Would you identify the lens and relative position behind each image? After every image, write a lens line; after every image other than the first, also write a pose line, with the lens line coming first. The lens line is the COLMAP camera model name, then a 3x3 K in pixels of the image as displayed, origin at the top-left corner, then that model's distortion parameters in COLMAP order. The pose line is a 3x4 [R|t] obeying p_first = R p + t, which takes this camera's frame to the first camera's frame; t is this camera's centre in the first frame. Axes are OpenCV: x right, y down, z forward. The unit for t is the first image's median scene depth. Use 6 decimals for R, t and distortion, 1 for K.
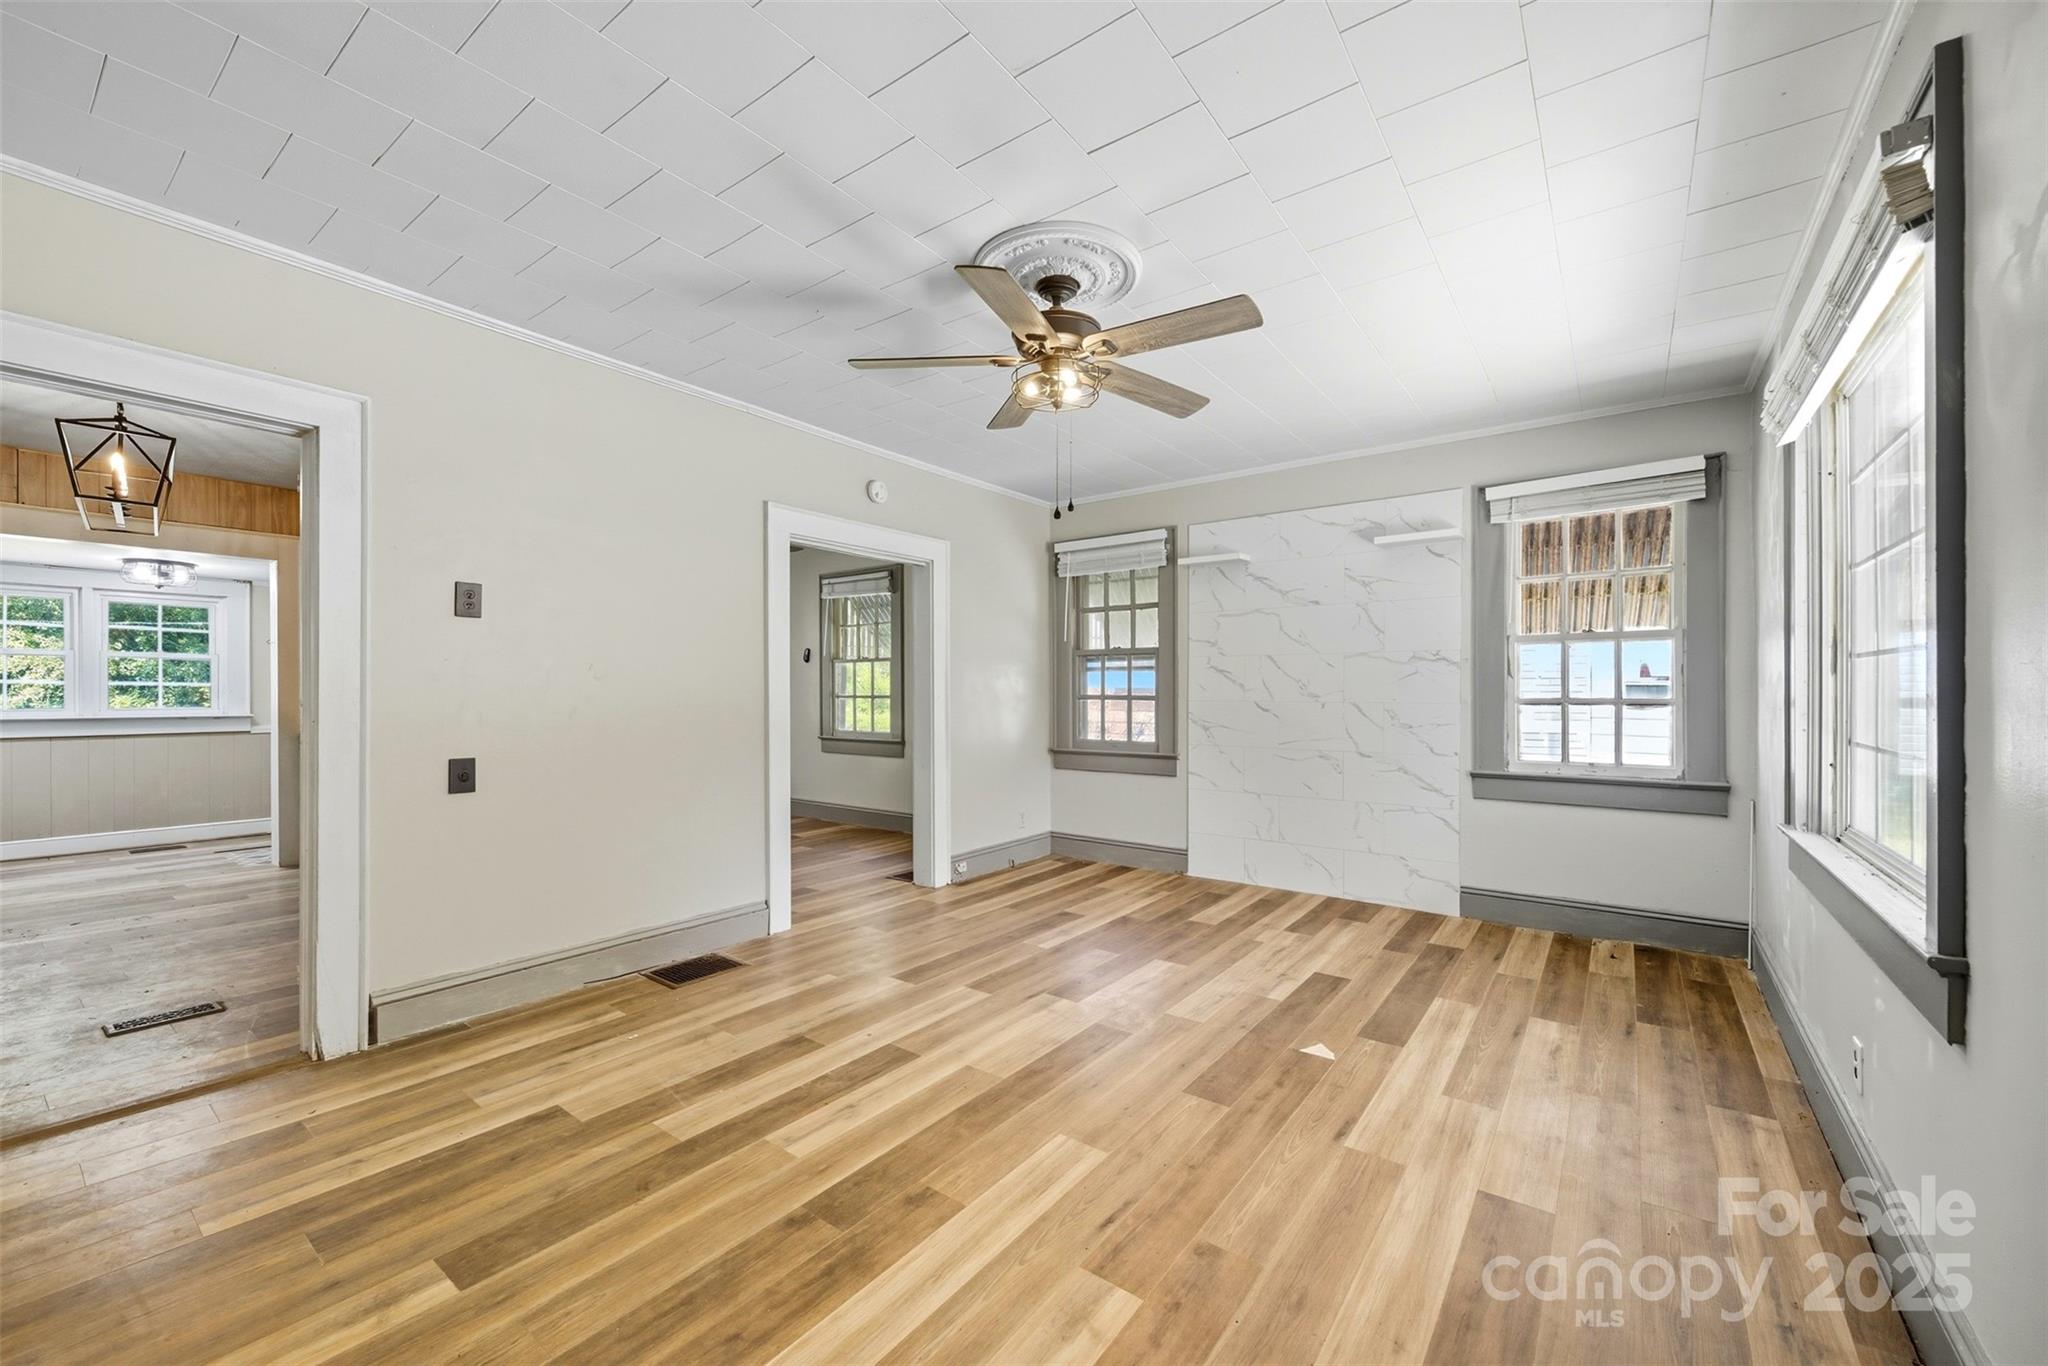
lens RADIAL K [[804.1, 0, 1021.0], [0, 804.1, 687.0], [0, 0, 1]] dist [0.011144, -0.005127]
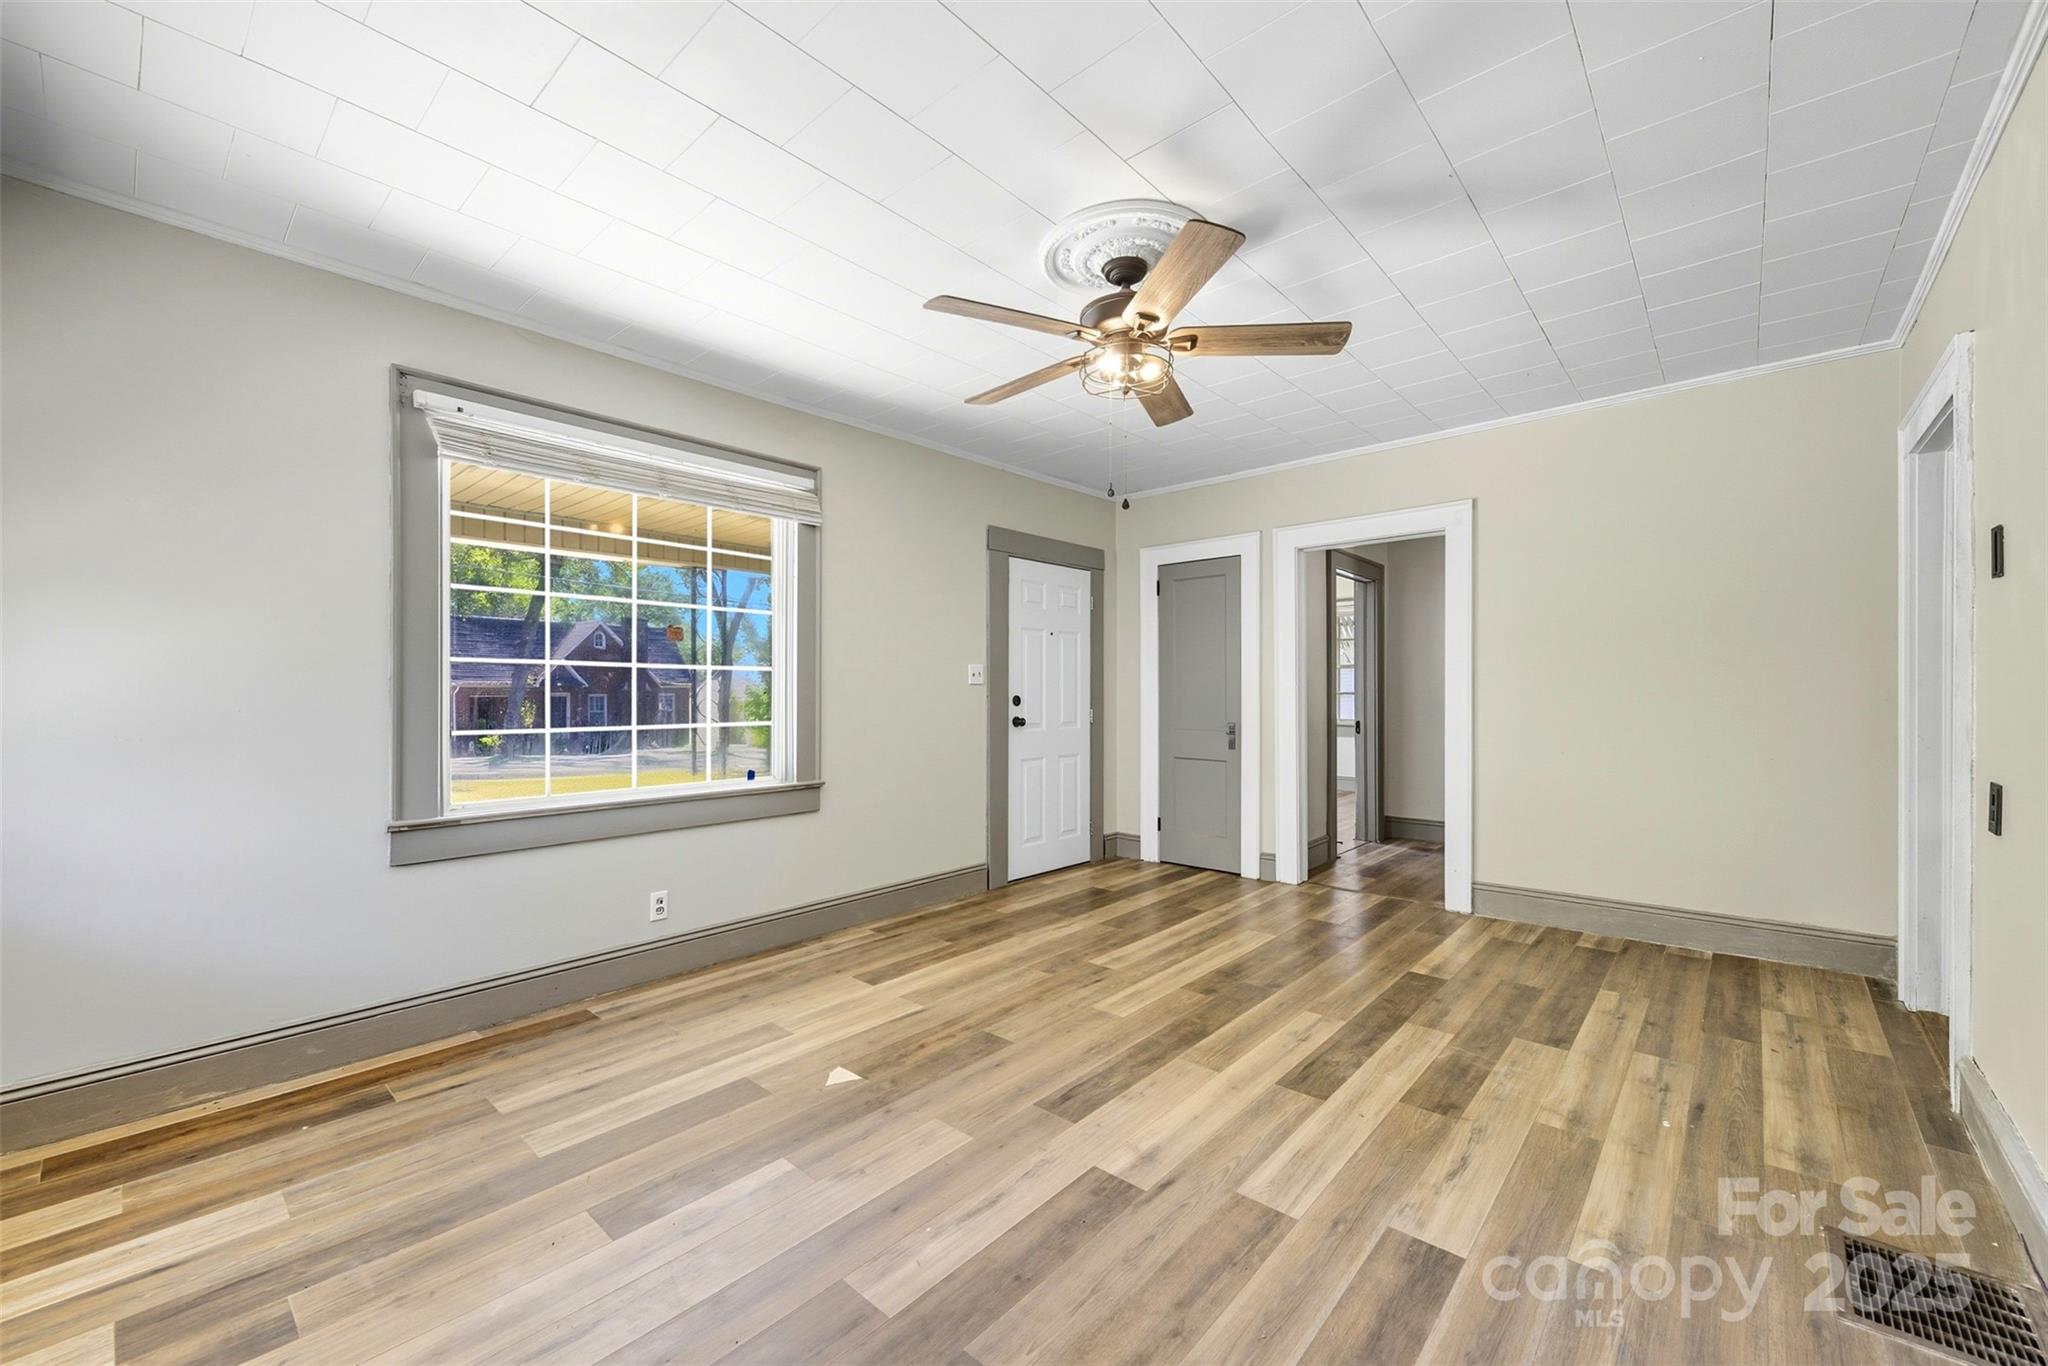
lens RADIAL K [[804.1, 0, 1014.3], [0, 804.1, 684.8], [0, 0, 1]] dist [0.011144, -0.005127]
pose [[-0.995581, 0.002173, 0.093884, 0.067822], [0.000710, 0.999878, -0.015610, 0.012110], [-0.093906, -0.015474, -0.995461, 1.553085]]
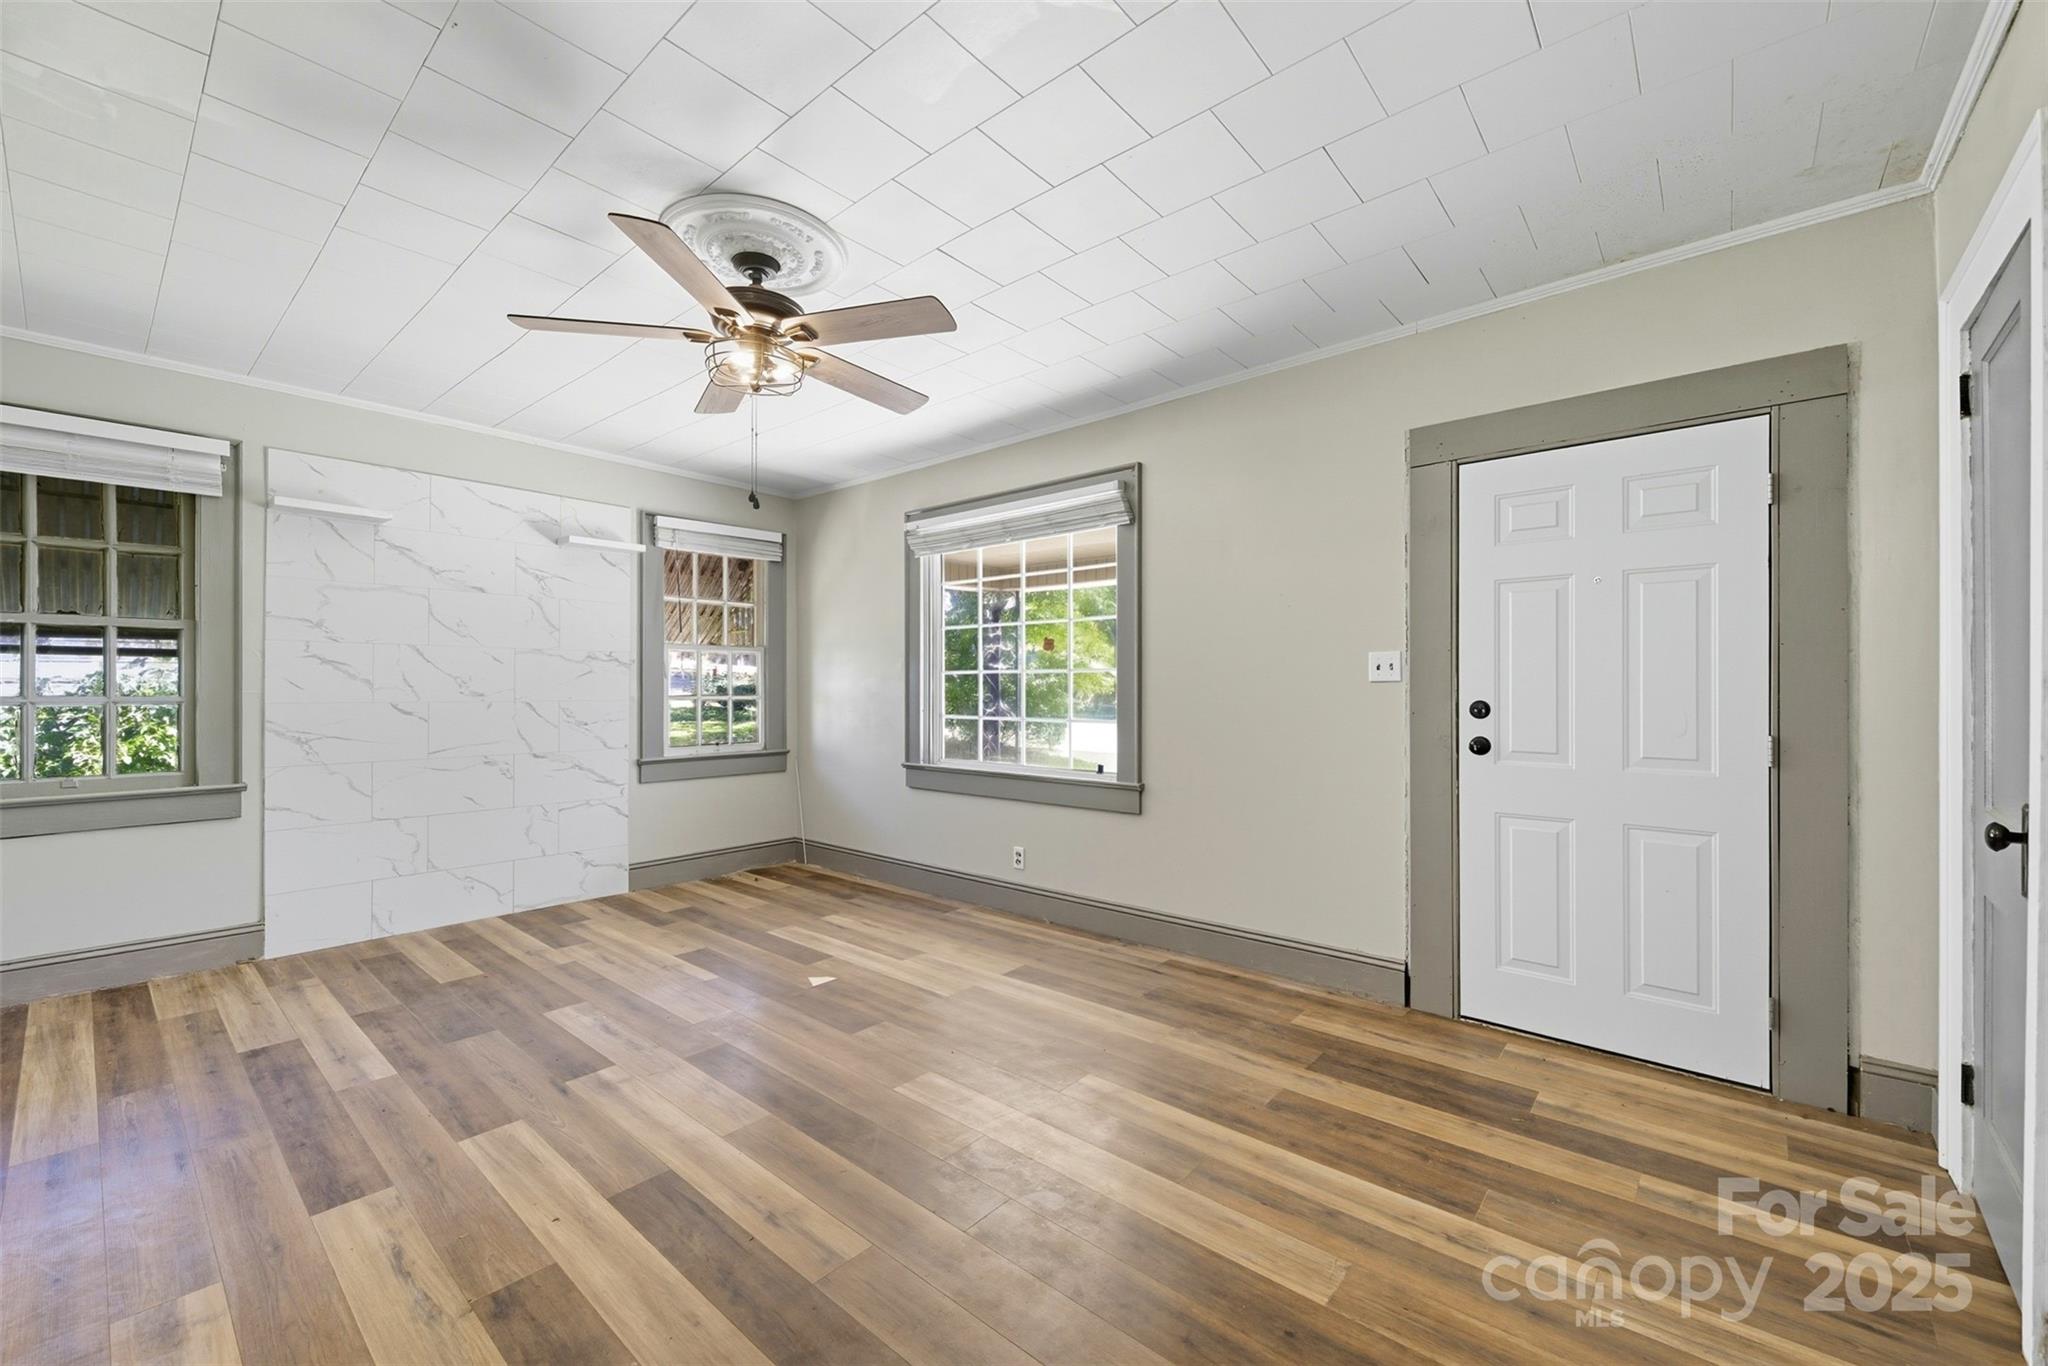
lens RADIAL K [[804.1, 0, 1027.8], [0, 804.1, 681.4], [0, 0, 1]] dist [0.011144, -0.005127]
pose [[0.064754, 0.006992, 0.997877, -0.692372], [-0.006805, 0.999955, -0.006565, -0.003107], [-0.997878, -0.006366, 0.064798, 0.488291]]
